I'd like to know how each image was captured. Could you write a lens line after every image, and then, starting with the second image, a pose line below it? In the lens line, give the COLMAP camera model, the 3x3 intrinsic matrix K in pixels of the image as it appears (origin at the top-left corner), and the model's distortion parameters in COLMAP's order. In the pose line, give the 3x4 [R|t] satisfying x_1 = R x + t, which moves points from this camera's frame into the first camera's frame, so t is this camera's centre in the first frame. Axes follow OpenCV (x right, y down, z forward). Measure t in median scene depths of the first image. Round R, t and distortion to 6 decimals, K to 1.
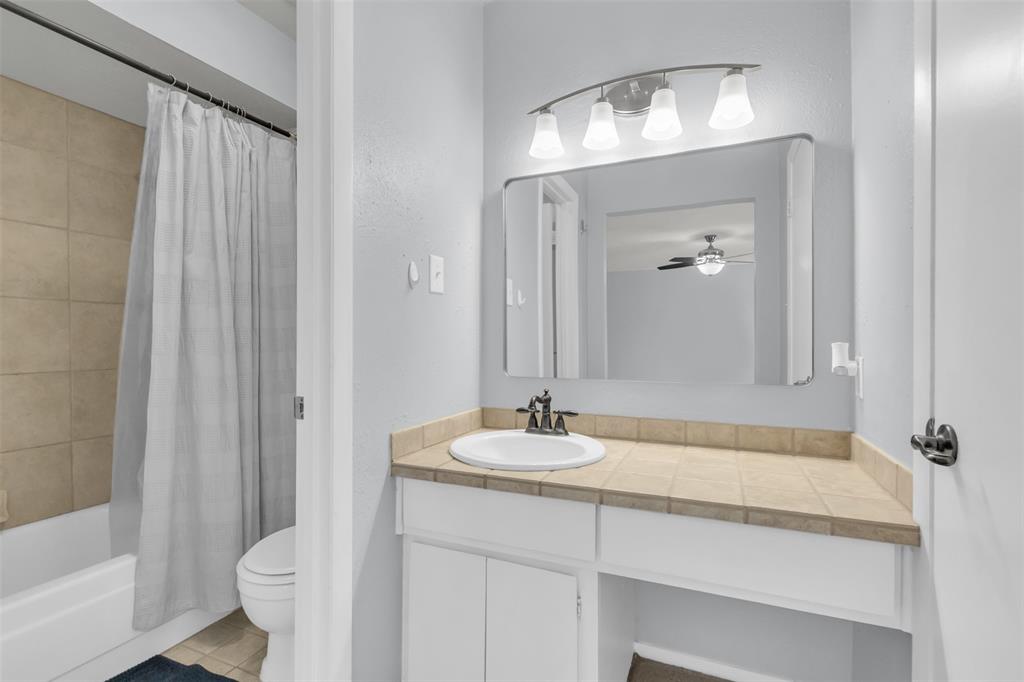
lens RADIAL K [[474.5, 0, 510.4], [0, 474.5, 347.8], [0, 0, 1]] dist [0.002502, -0.000351]
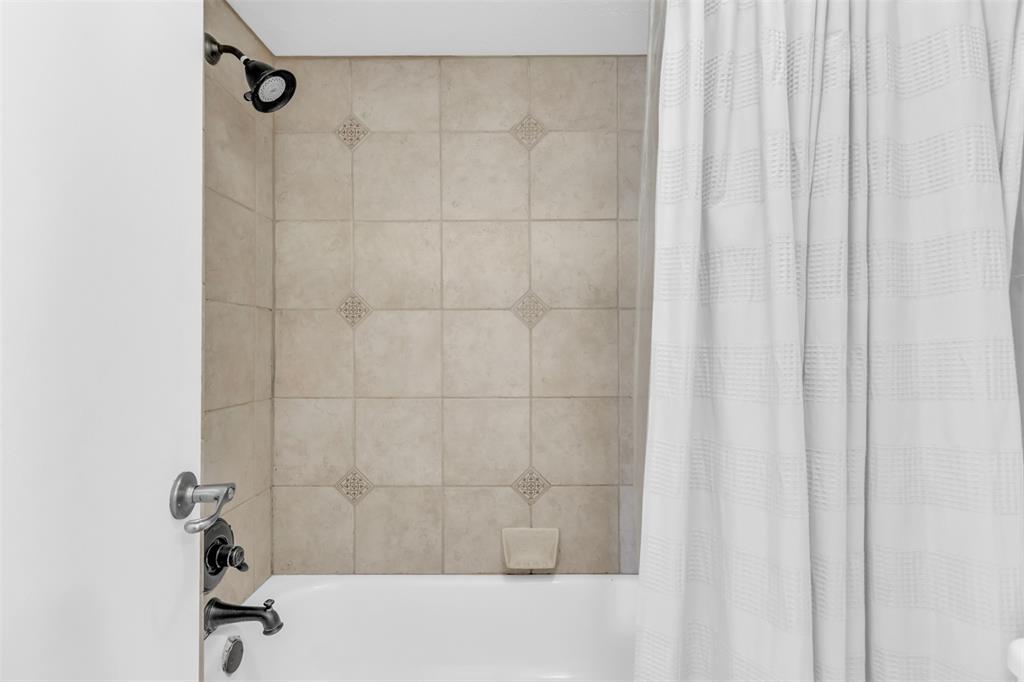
lens RADIAL K [[495.9, 0, 512.8], [0, 495.9, 347.6], [0, 0, 1]] dist [0.003556, 0.000414]
pose [[0.405407, 0.006497, -0.914113, -0.259046], [-0.009655, 0.999949, 0.002825, -0.037222], [0.914085, 0.007680, 0.405449, 0.545925]]
